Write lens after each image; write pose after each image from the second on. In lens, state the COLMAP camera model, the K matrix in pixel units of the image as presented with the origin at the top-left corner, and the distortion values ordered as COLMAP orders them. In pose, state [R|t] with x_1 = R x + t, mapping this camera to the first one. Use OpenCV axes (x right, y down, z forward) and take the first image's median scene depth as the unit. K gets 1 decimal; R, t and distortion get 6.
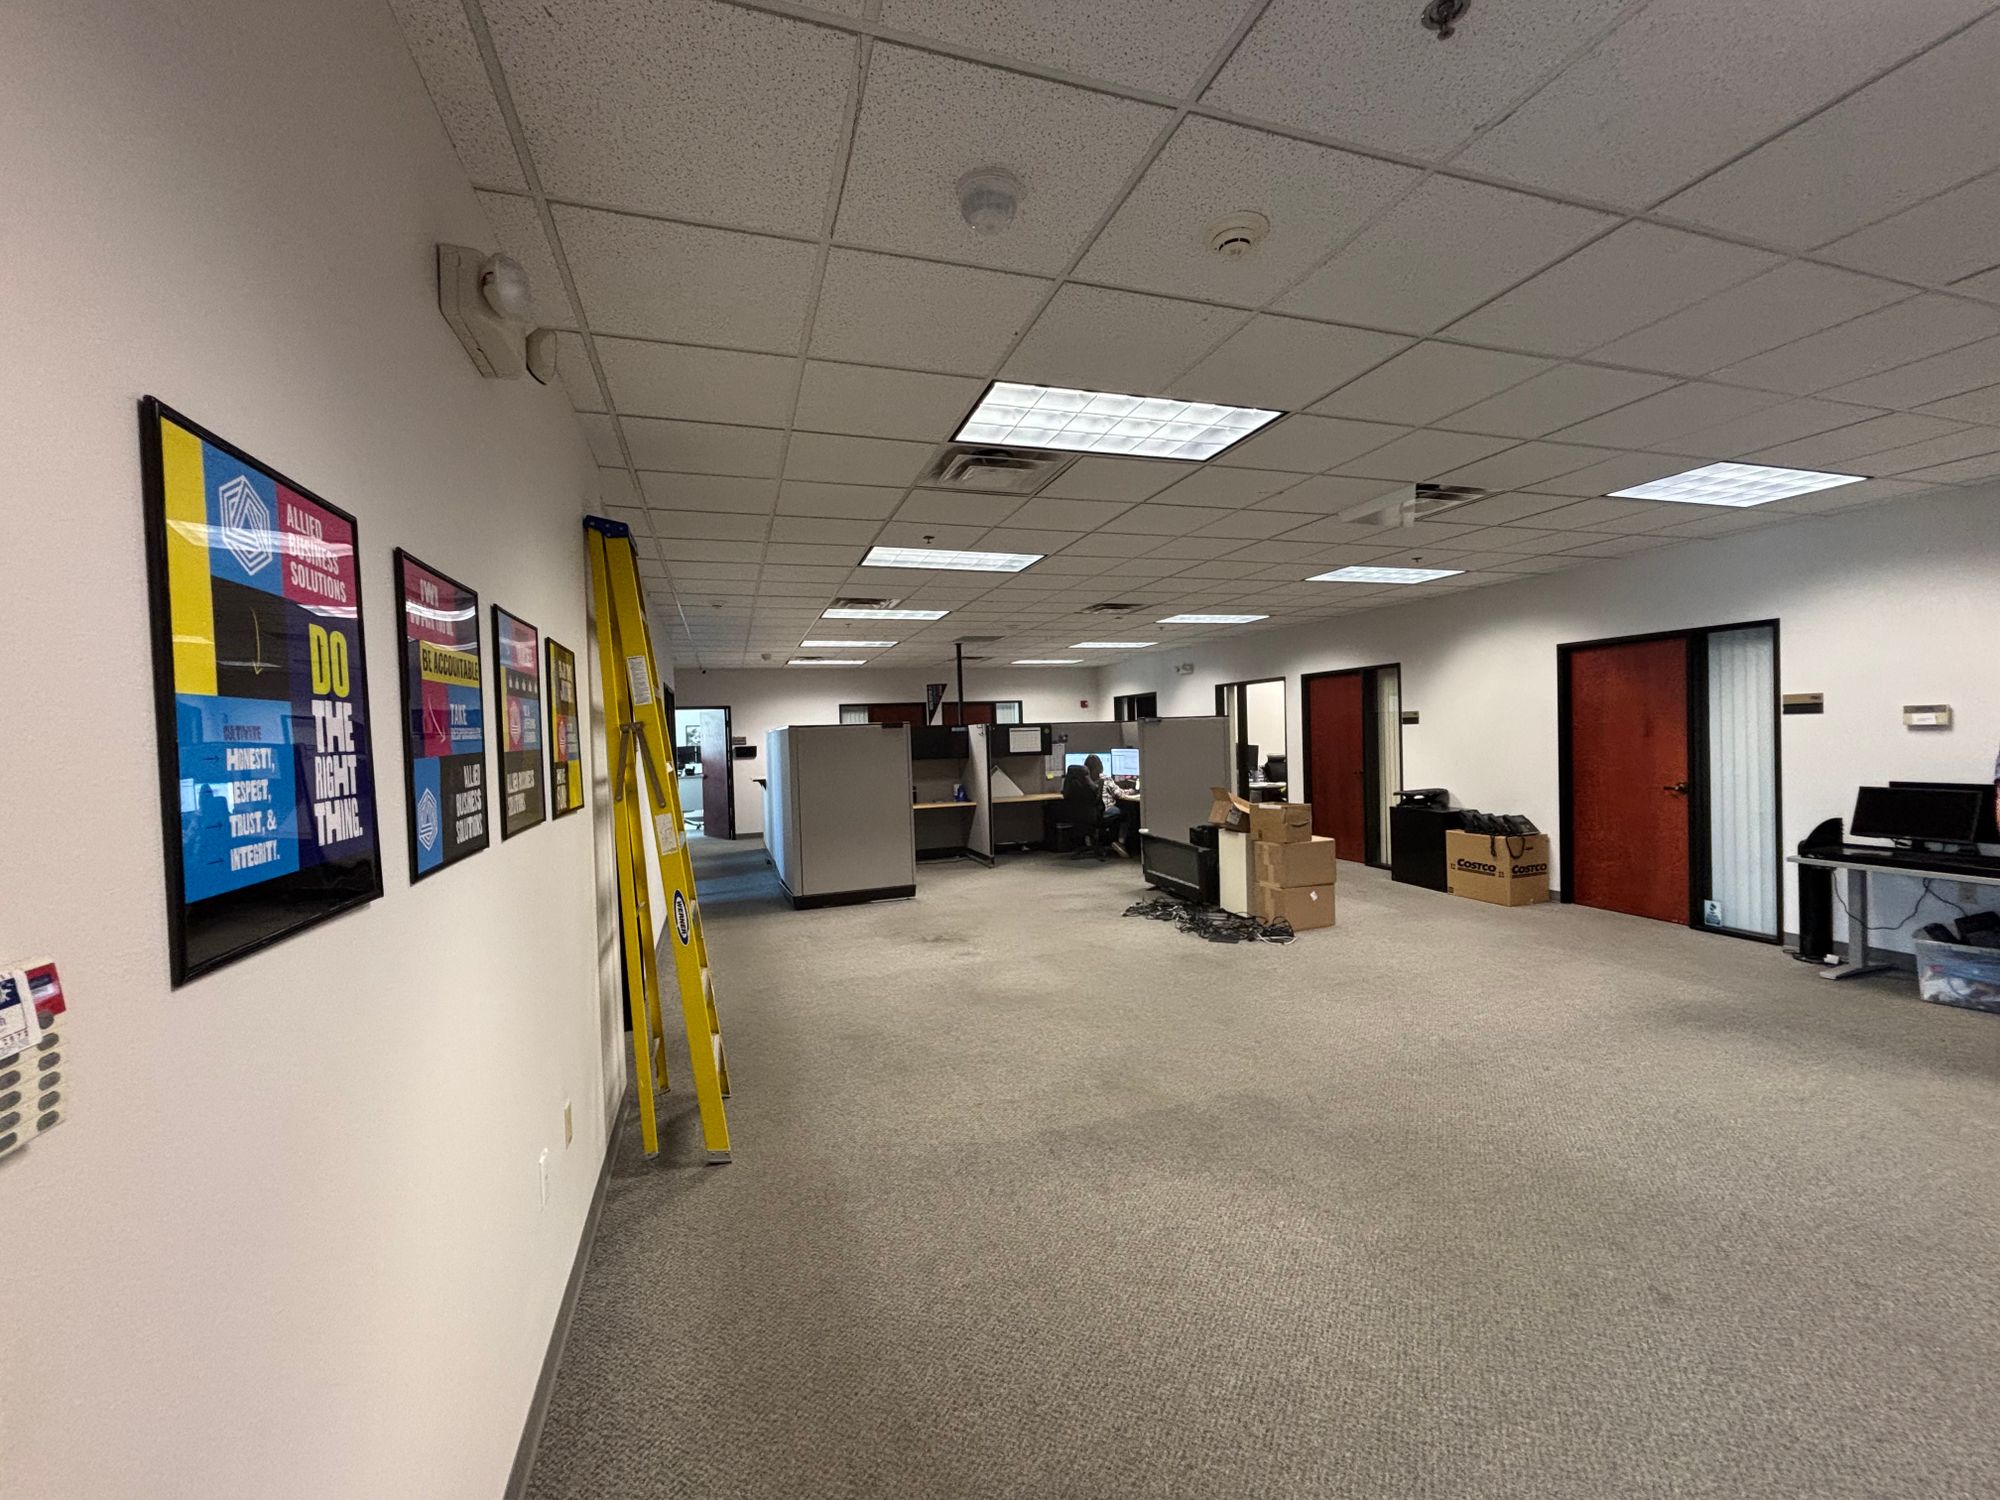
lens RADIAL K [[811.8, 0, 996.6], [0, 811.8, 752.3], [0, 0, 1]] dist [-0.004749, 0.000404]
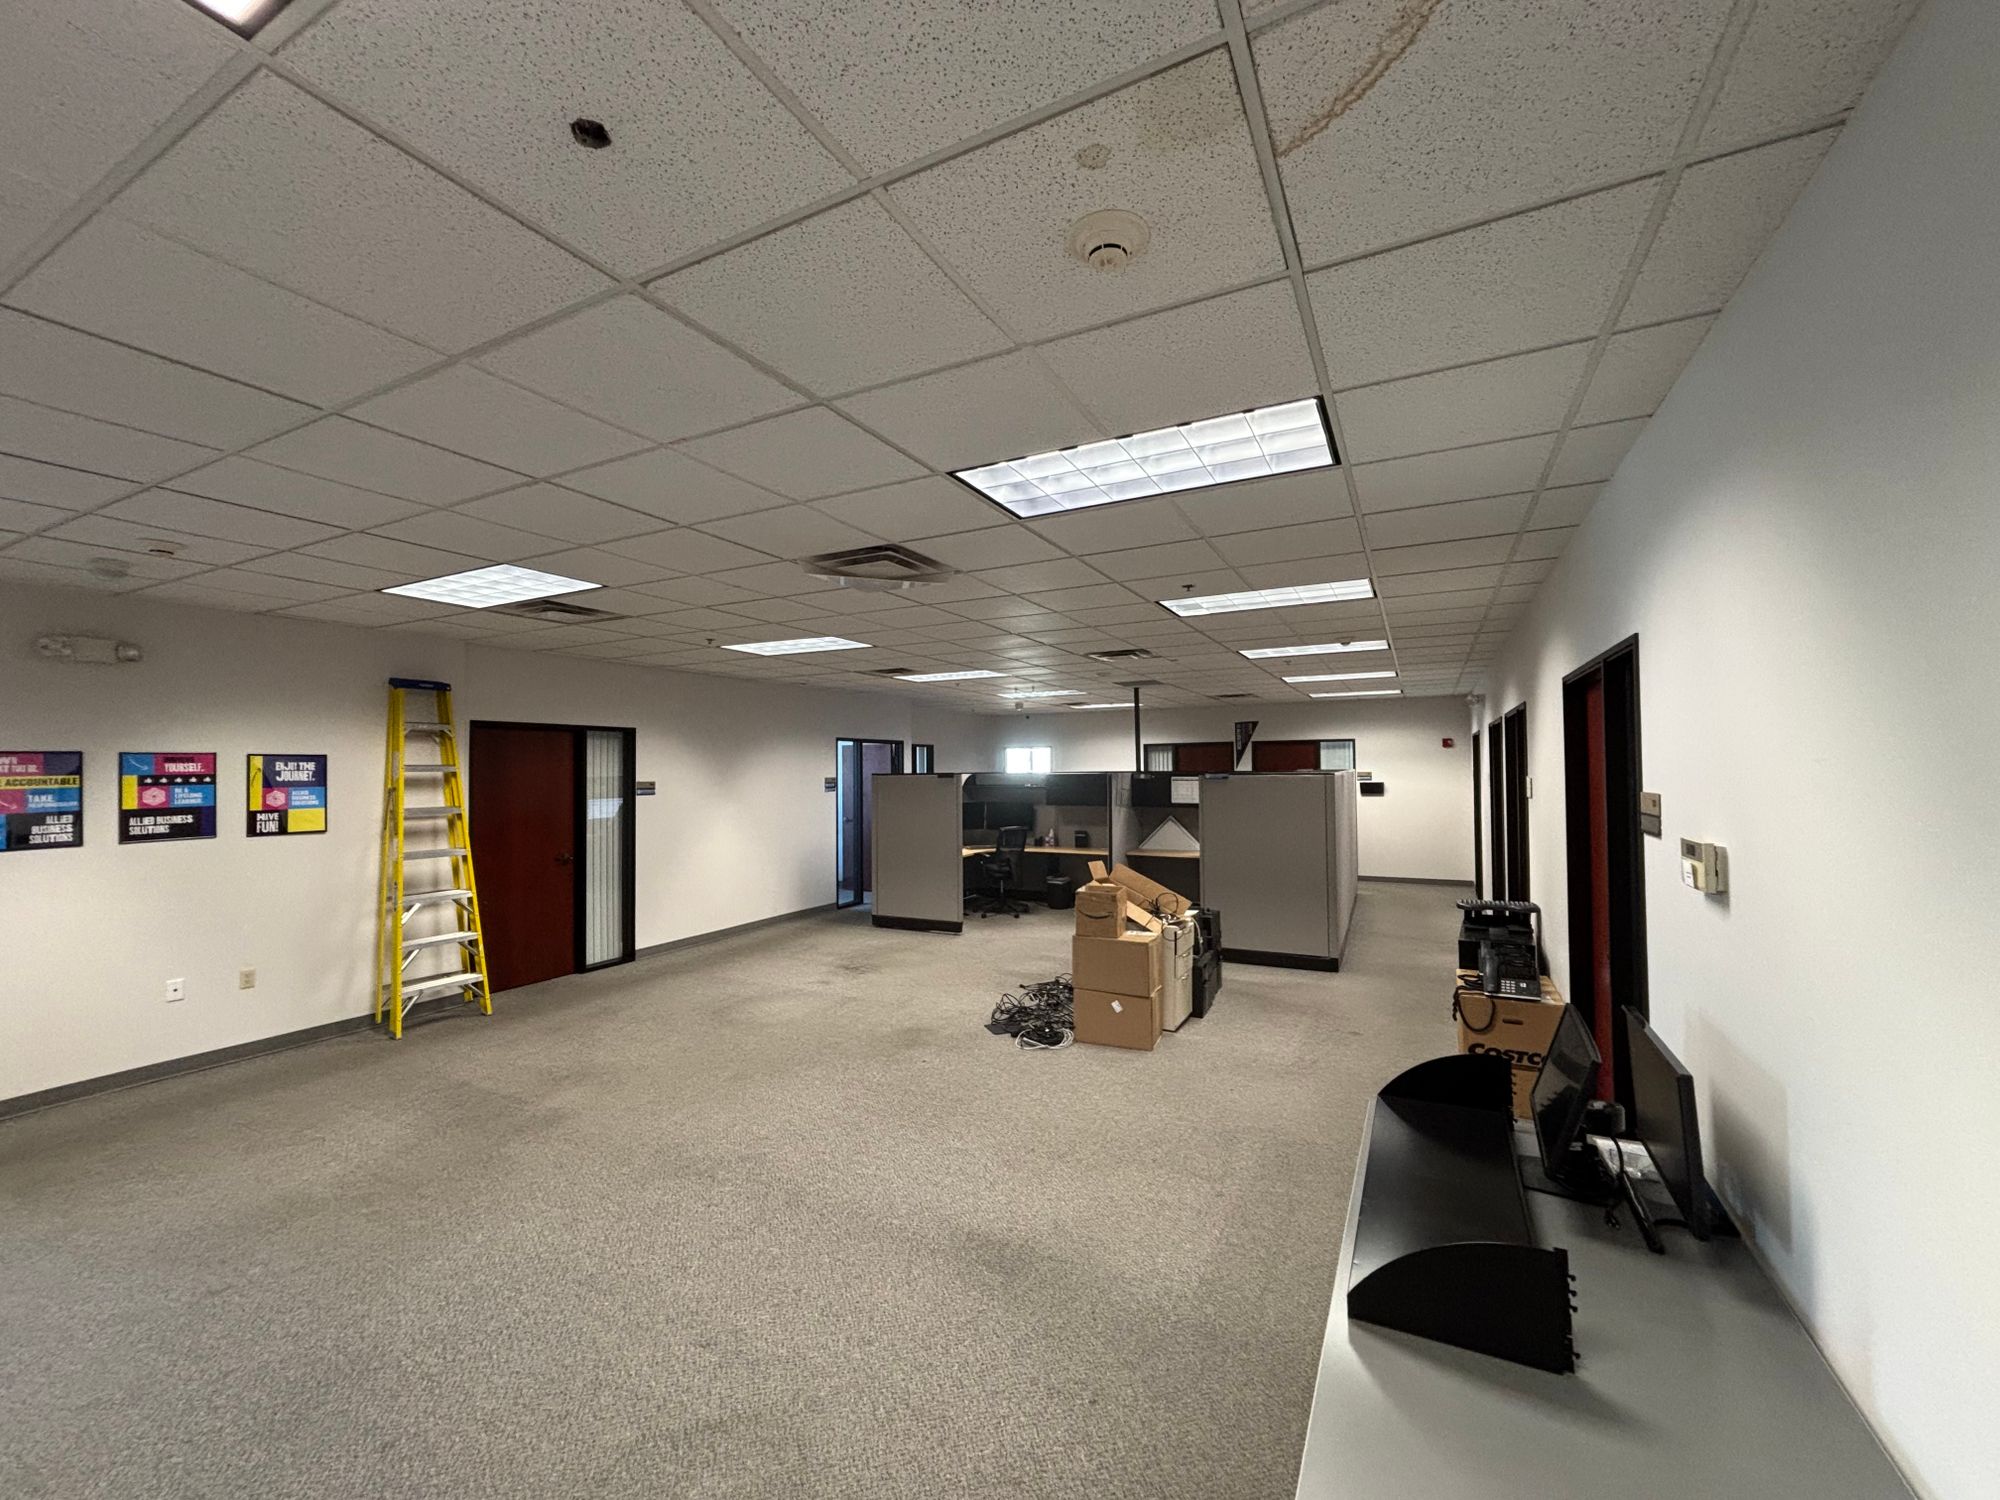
lens RADIAL K [[811.8, 0, 995.2], [0, 811.8, 749.9], [0, 0, 1]] dist [-0.004749, 0.000404]
pose [[0.694142, 0.006546, -0.719808, 0.998249], [-0.026559, 0.999511, -0.016521, -0.073507], [0.719348, 0.030585, 0.693976, 0.374048]]
